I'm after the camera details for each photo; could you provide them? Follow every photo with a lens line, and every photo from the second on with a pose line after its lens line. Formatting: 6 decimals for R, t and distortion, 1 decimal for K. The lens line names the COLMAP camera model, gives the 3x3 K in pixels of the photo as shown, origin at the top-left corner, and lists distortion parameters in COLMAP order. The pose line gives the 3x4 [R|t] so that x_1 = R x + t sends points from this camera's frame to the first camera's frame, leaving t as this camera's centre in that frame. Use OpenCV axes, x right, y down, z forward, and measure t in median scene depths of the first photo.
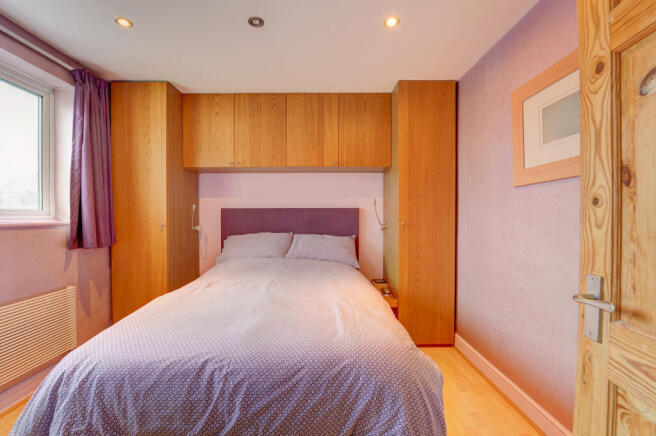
lens RADIAL K [[276.0, 0, 328.0], [0, 276.0, 218.0], [0, 0, 1]] dist [-0.023520, -0.000325]
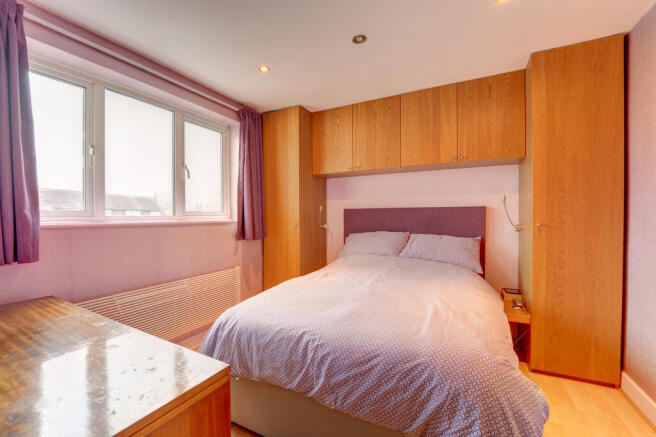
lens RADIAL K [[276.0, 0, 328.0], [0, 276.0, 218.5], [0, 0, 1]] dist [-0.023520, -0.000325]
pose [[0.879816, 0.001330, -0.475313, 0.113268], [0.000640, 0.999992, 0.003982, -0.000932], [0.475314, -0.003808, 0.879808, -0.023781]]
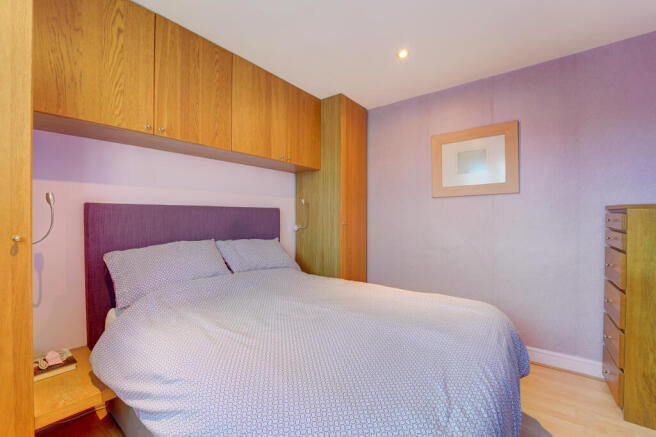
lens RADIAL K [[267.6, 0, 328.0], [0, 267.6, 218.5], [0, 0, 1]] dist [-0.026755, -0.000238]
pose [[0.620131, -0.005051, 0.784482, -0.658128], [0.007944, 0.999968, 0.000159, -0.000672], [-0.784458, 0.006133, 0.620151, 0.413706]]
